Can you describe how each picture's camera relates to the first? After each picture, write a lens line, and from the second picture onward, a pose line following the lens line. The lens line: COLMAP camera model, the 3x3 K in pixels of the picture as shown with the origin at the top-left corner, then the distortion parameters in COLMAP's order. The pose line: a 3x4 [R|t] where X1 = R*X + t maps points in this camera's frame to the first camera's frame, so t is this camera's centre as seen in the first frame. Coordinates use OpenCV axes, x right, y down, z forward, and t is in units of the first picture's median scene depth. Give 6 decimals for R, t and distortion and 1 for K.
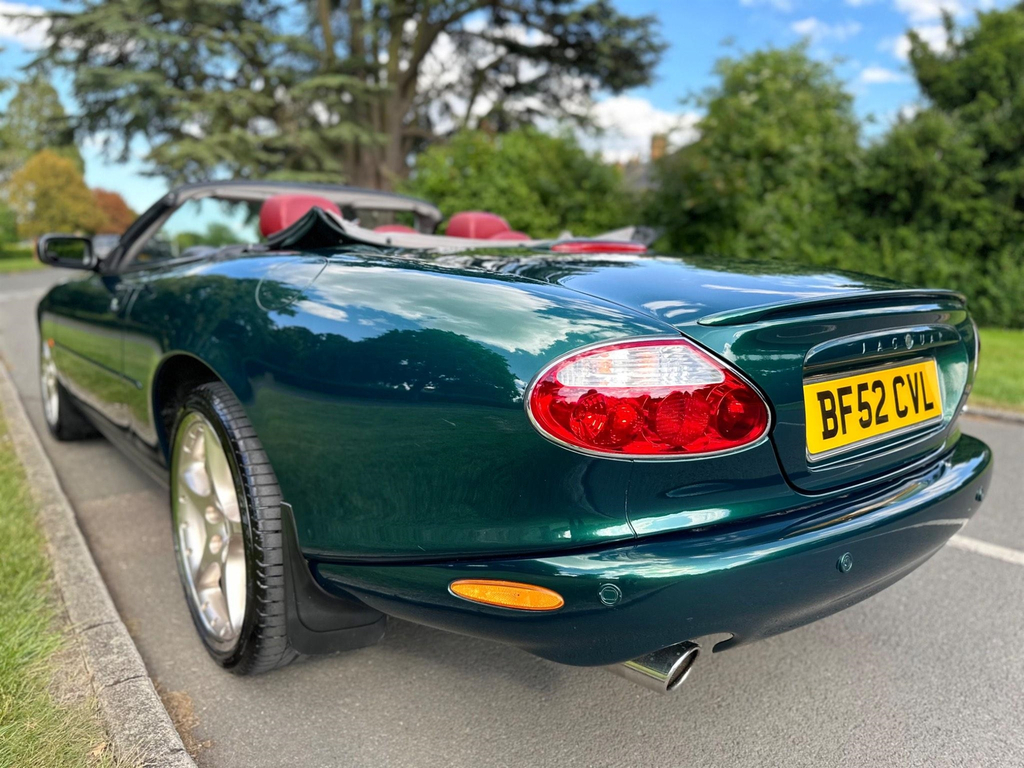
lens RADIAL K [[749.6, 0, 512.0], [0, 749.6, 384.0], [0, 0, 1]] dist [0.037593, -0.060167]
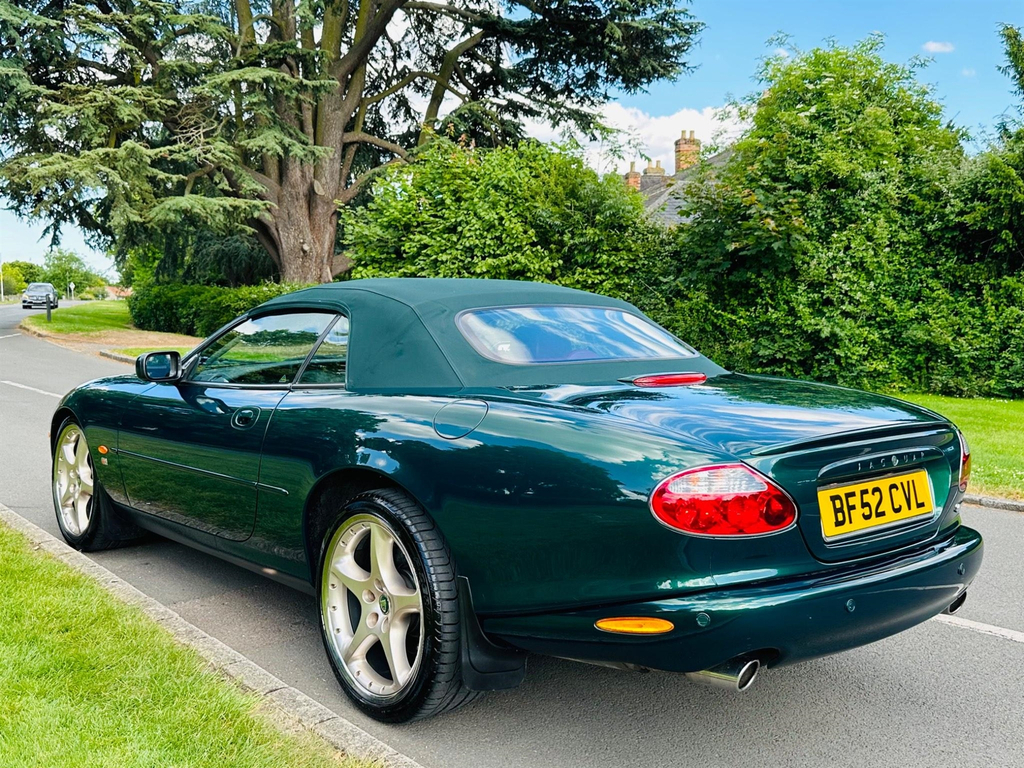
lens RADIAL K [[1070.3, 0, 508.4], [0, 1070.3, 386.1], [0, 0, 1]] dist [0.158595, -0.353673]
pose [[0.999712, -0.007339, 0.022850, -0.200905], [0.009263, 0.996312, -0.085304, -0.020059], [-0.022139, 0.085492, 0.996093, -0.812227]]
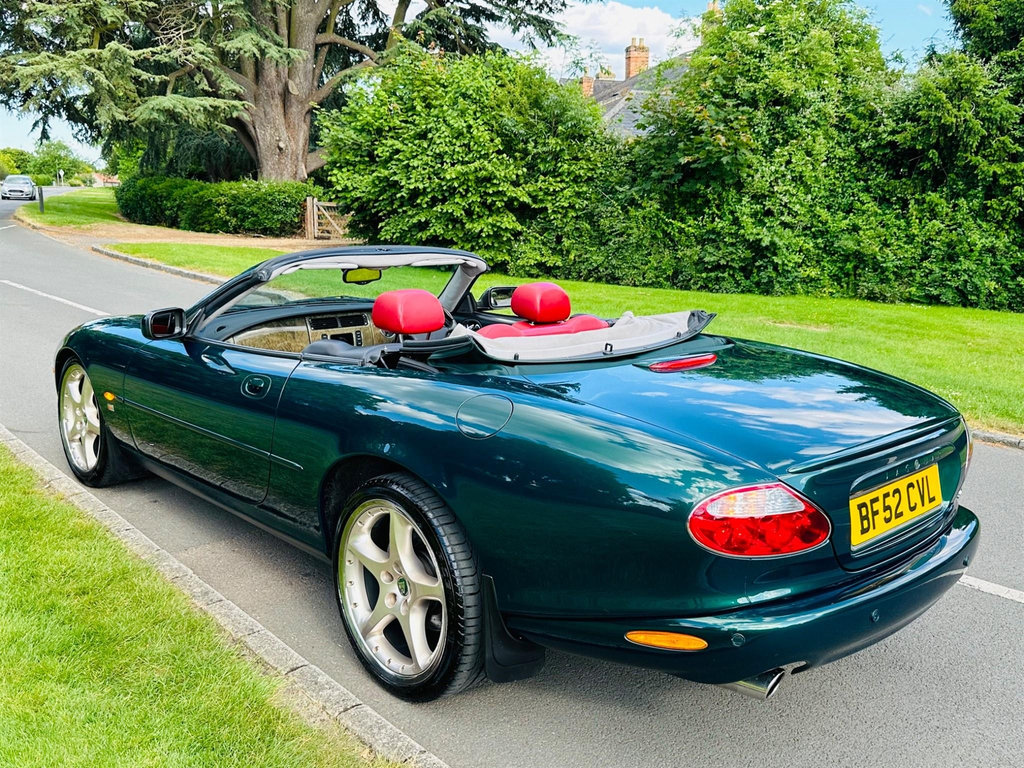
lens RADIAL K [[958.6, 0, 510.7], [0, 958.6, 380.7], [0, 0, 1]] dist [0.131023, -0.272238]
pose [[0.997647, -0.003720, 0.068454, -0.295524], [0.001763, 0.999588, 0.028631, -0.203948], [-0.068532, -0.028443, 0.997243, -0.625383]]
